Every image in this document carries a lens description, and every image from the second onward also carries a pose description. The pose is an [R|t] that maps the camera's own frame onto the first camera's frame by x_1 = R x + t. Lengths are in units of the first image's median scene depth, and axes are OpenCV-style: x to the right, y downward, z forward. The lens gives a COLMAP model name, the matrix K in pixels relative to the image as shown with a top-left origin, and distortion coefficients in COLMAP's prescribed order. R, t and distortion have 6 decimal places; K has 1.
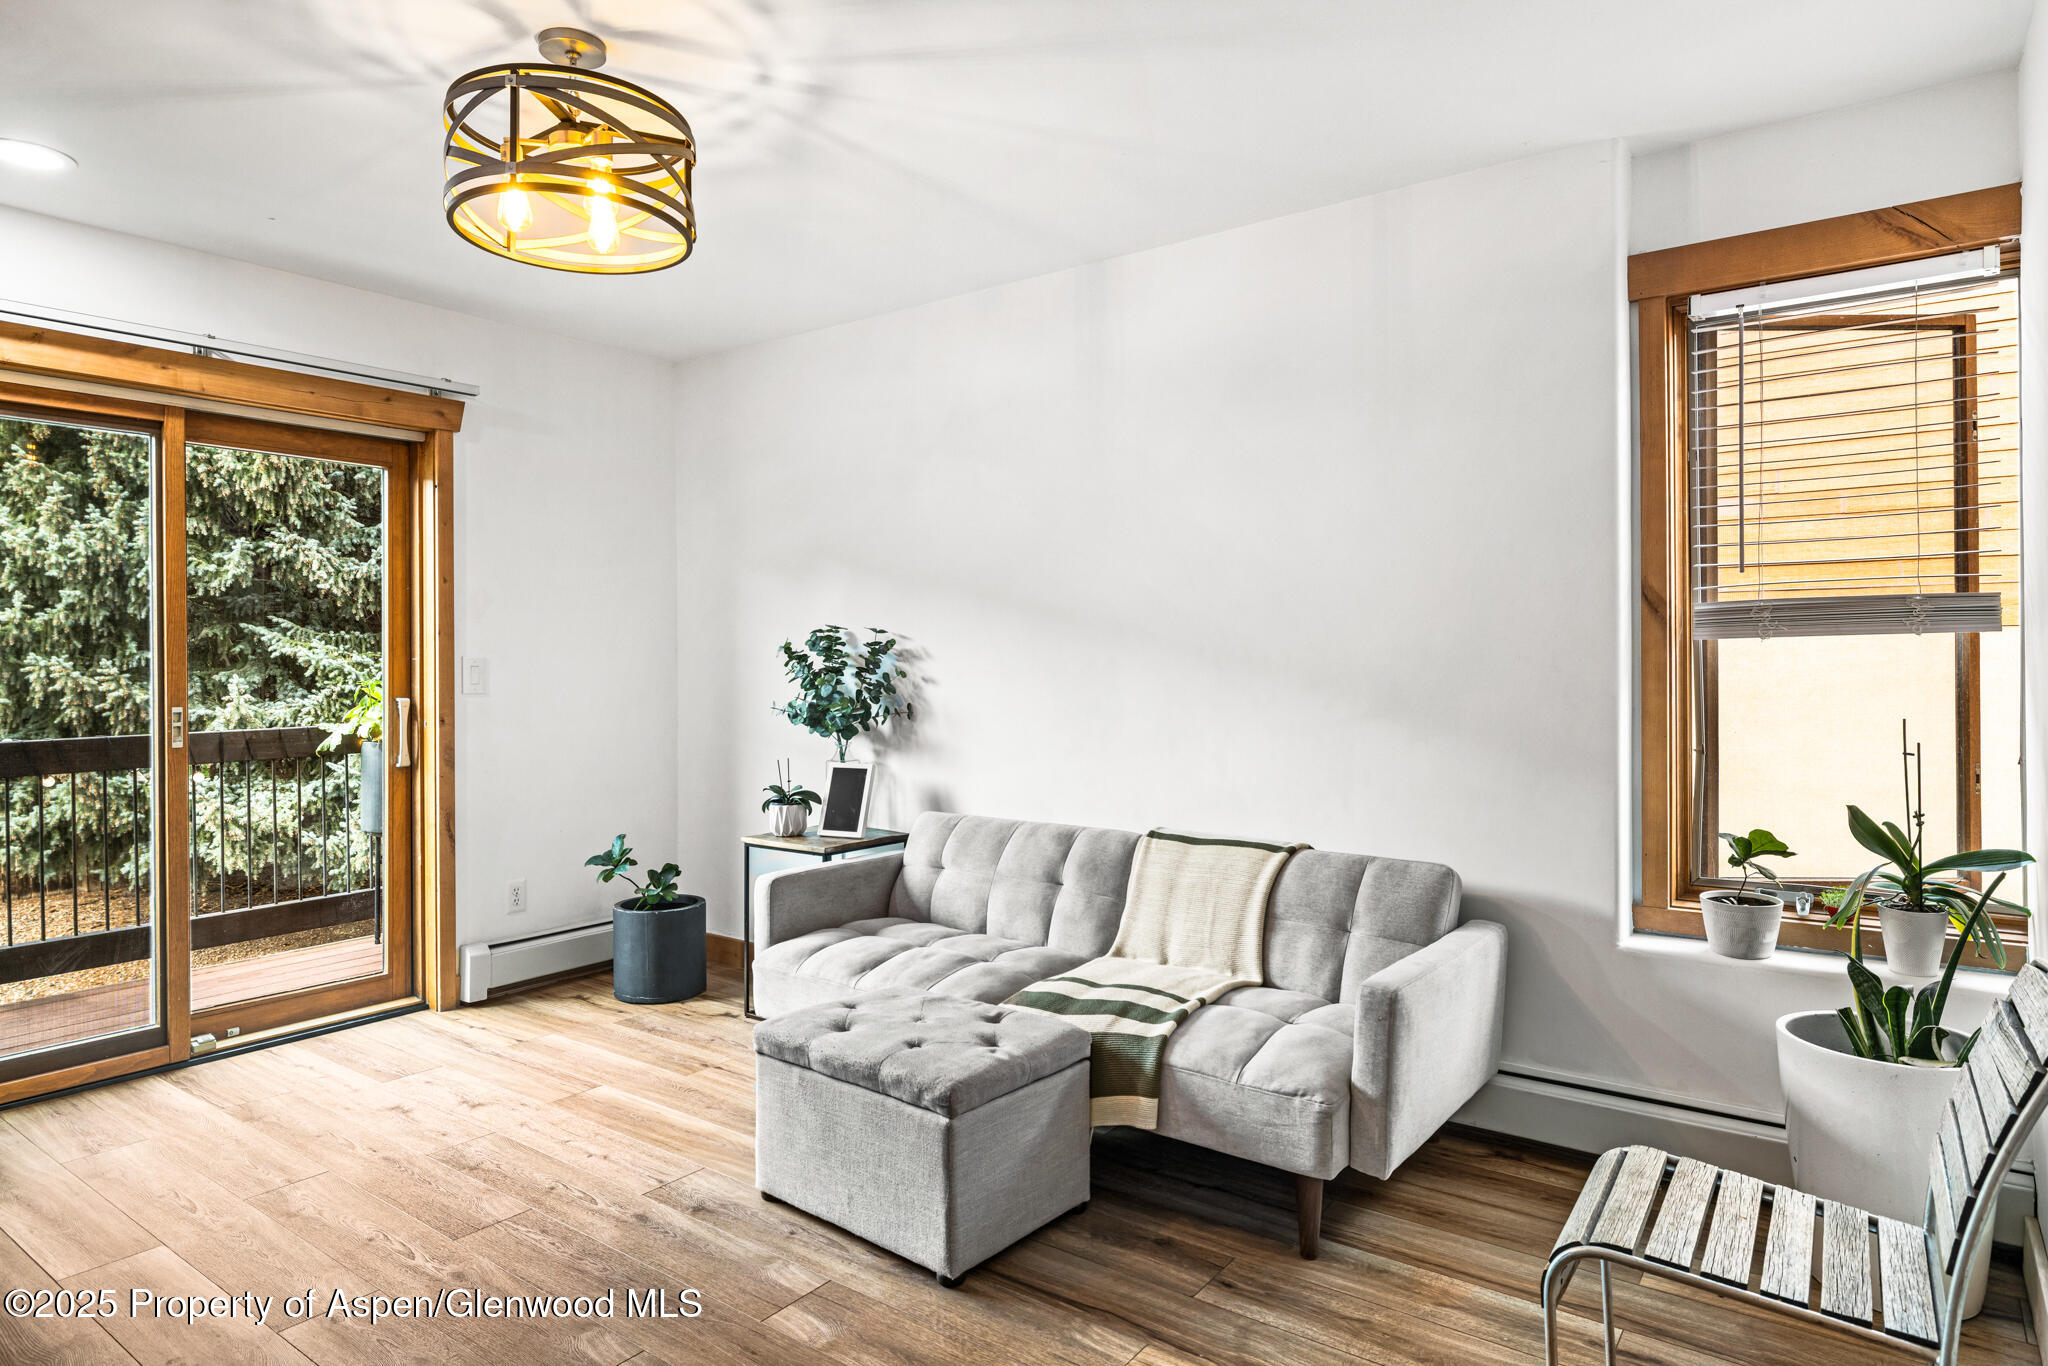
lens RADIAL K [[1153.7, 0, 1023.8], [0, 1153.7, 673.9], [0, 0, 1]] dist [0.005786, 0.001754]
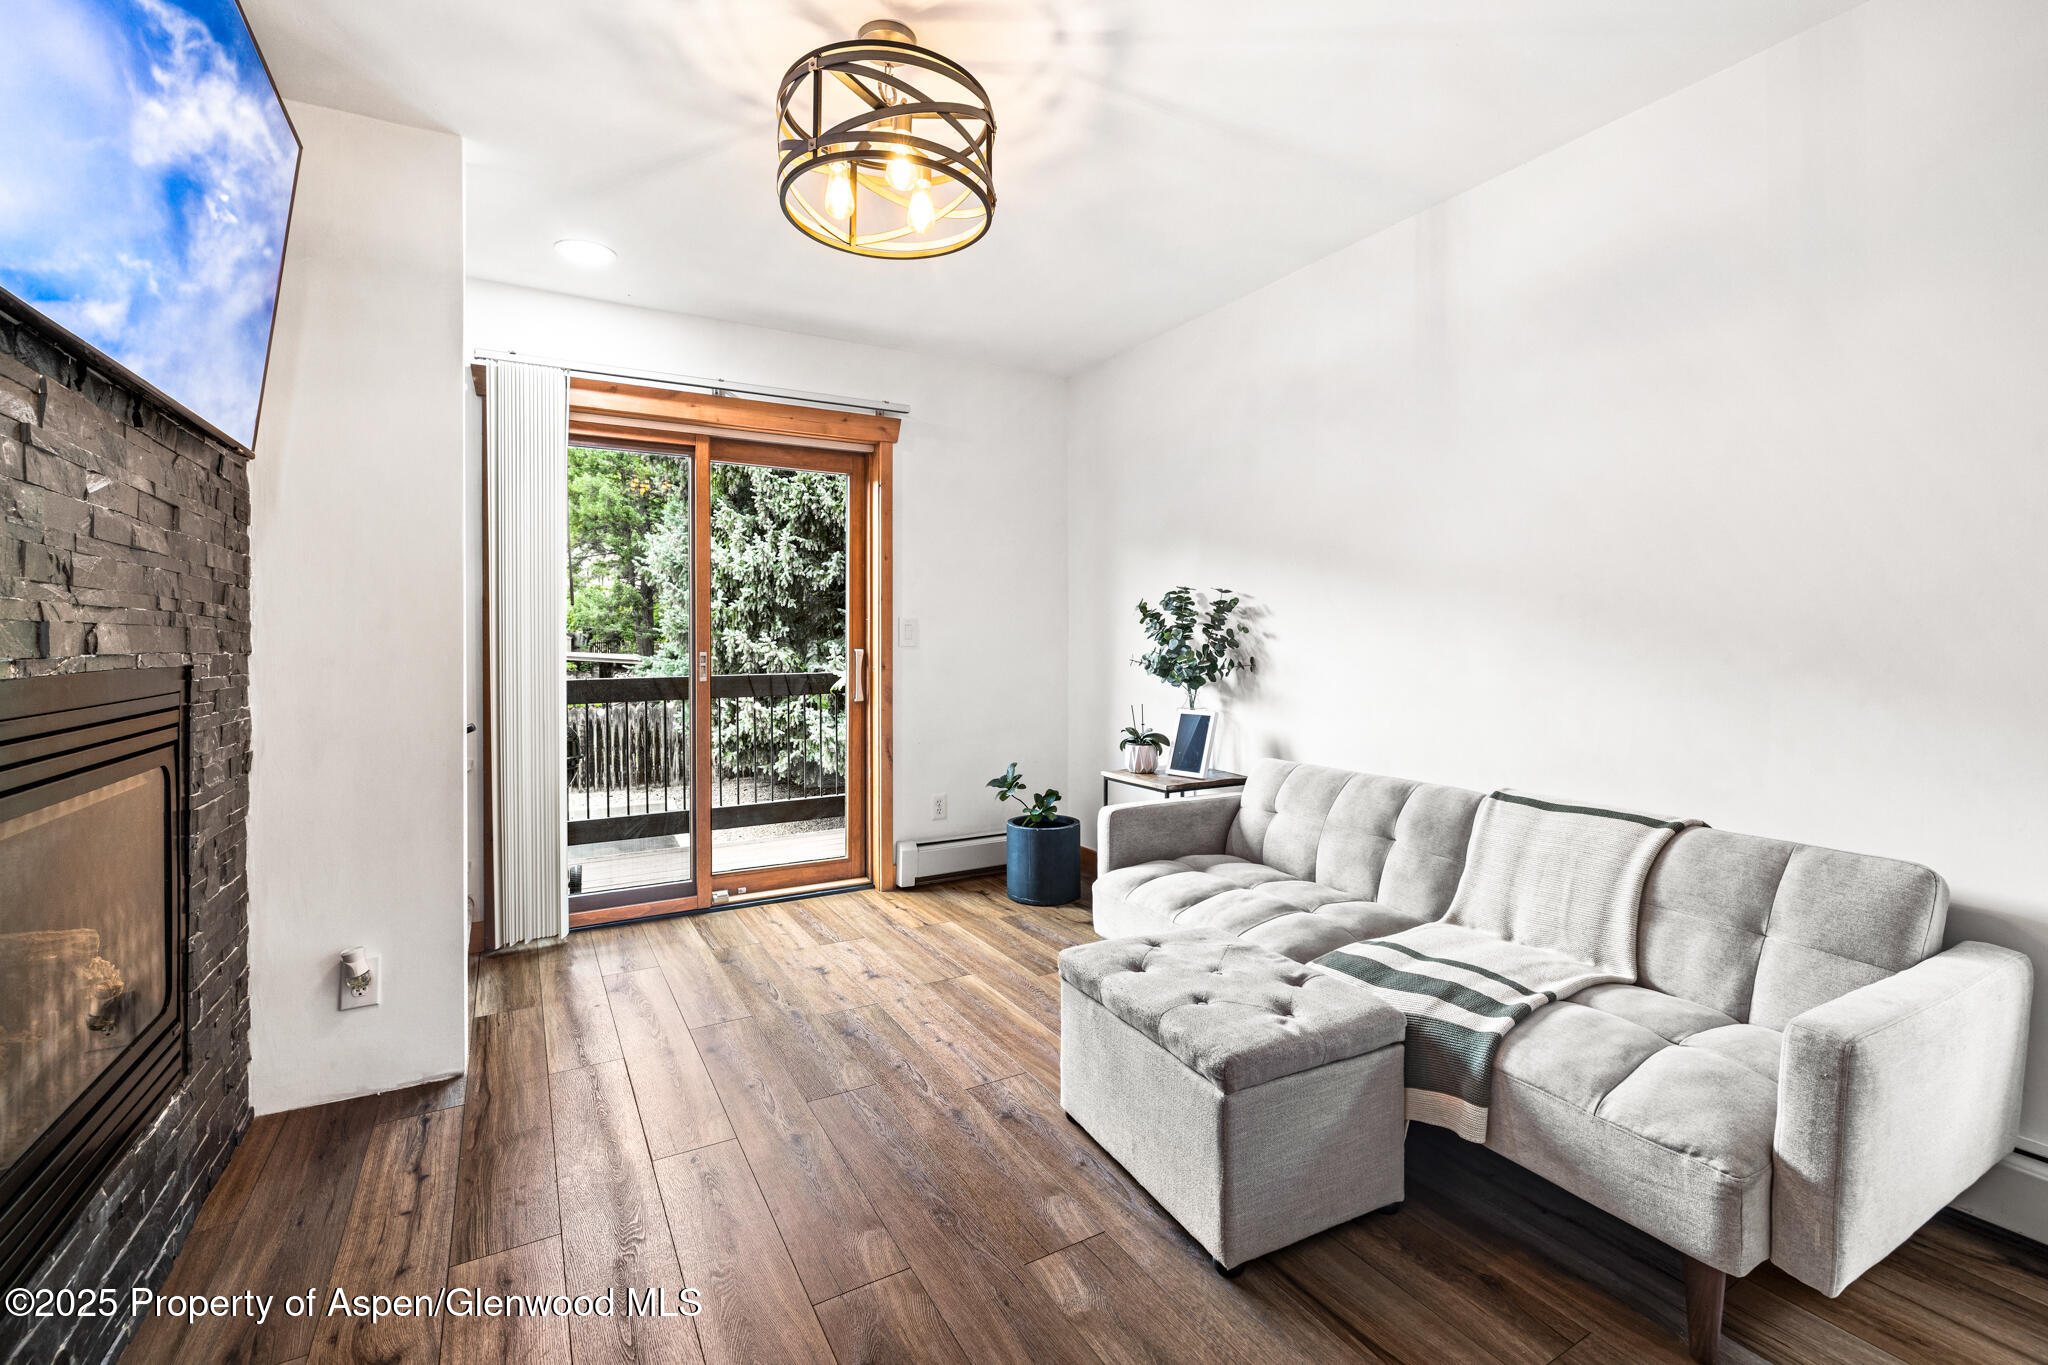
lens RADIAL K [[870.3, 0, 1038.3], [0, 870.3, 643.7], [0, 0, 1]] dist [-0.001293, 0.000759]
pose [[0.918068, 0.003575, -0.396406, 0.049046], [-0.006209, 0.999966, -0.005361, 0.022722], [0.396374, 0.007383, 0.918060, 0.208420]]
